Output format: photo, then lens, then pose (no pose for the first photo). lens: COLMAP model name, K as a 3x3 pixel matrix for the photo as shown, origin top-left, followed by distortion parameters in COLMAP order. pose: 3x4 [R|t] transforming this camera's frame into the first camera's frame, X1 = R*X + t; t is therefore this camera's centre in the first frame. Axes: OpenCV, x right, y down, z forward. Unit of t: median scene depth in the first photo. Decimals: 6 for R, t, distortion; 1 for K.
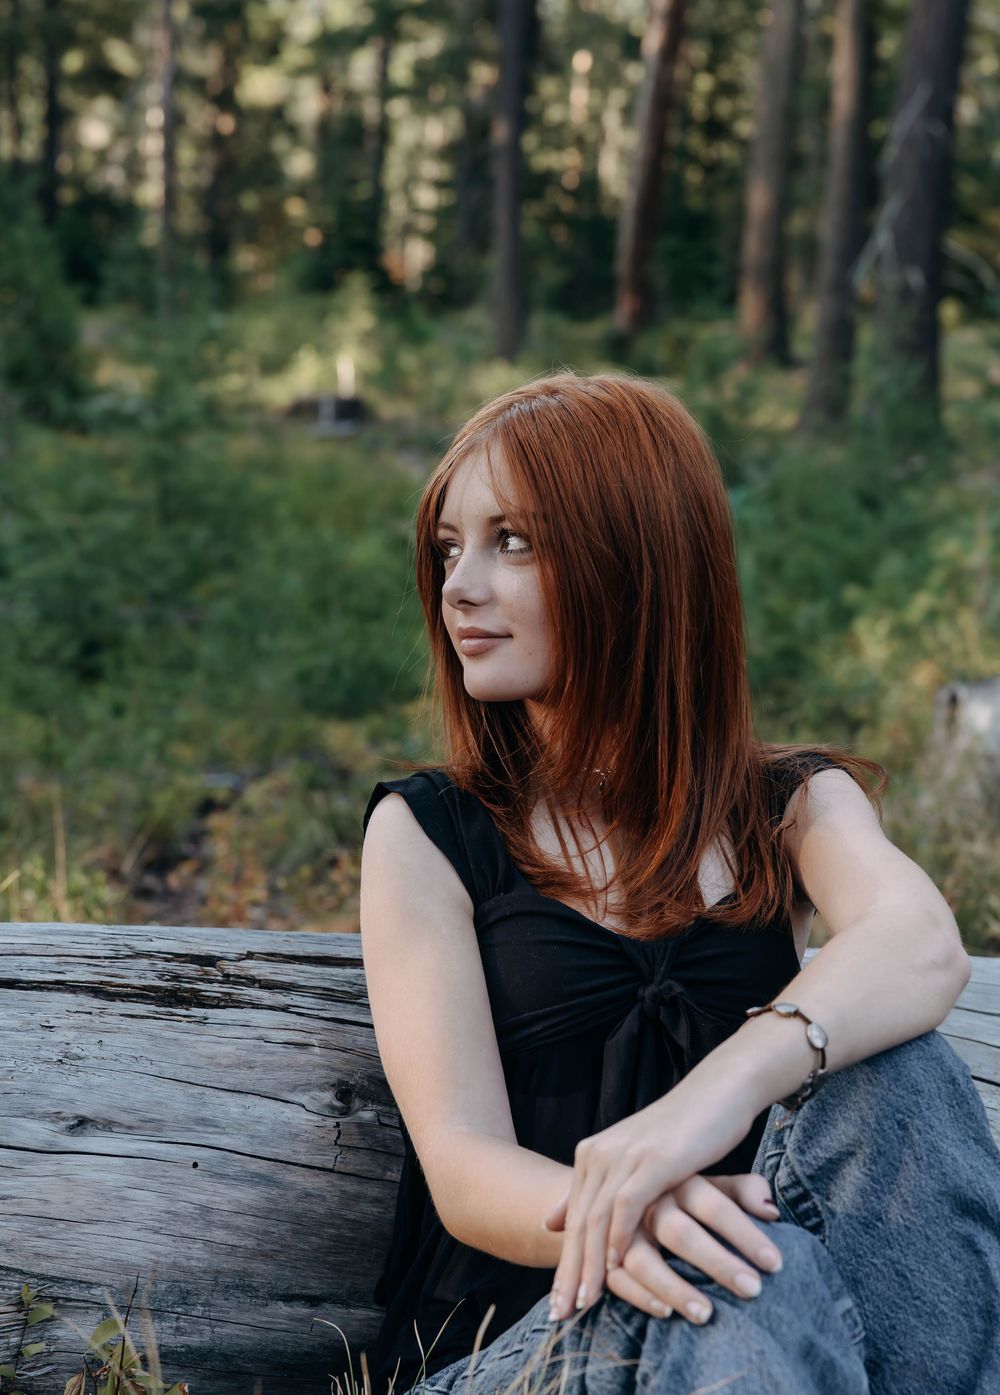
lens RADIAL K [[2924.2, 0, 495.9], [0, 2924.2, 699.8], [0, 0, 1]] dist [0.032301, 0.000000]
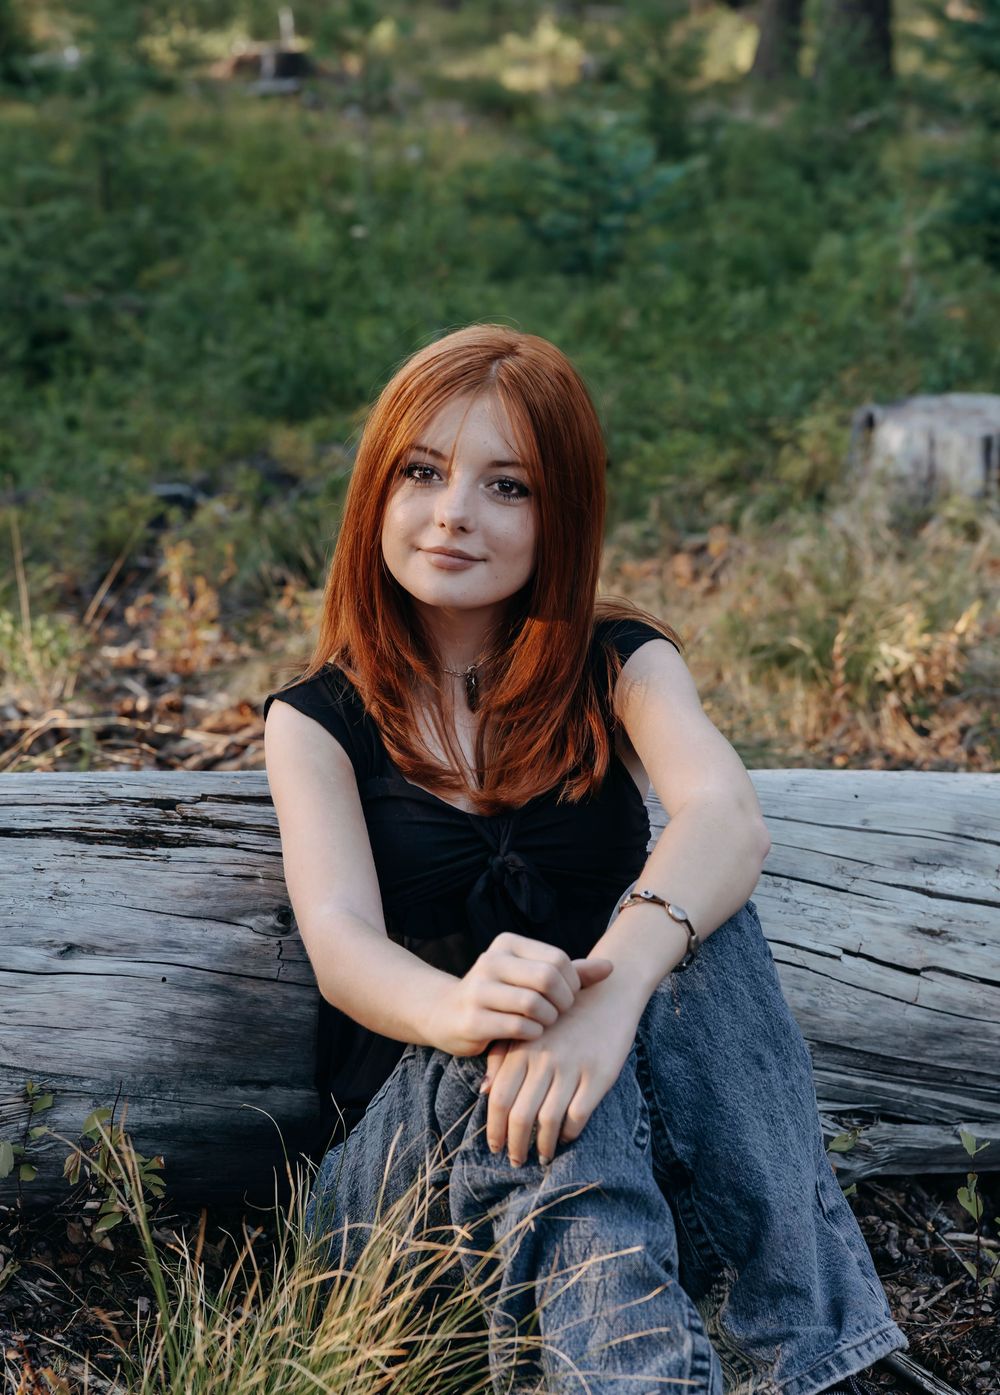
lens RADIAL K [[2924.2, 0, 503.7], [0, 2924.2, 698.4], [0, 0, 1]] dist [0.032301, 0.000000]
pose [[0.999665, -0.019165, 0.017403, 0.019482], [0.017043, 0.993237, 0.114843, -0.091174], [-0.019486, -0.114508, 0.993231, -0.196488]]
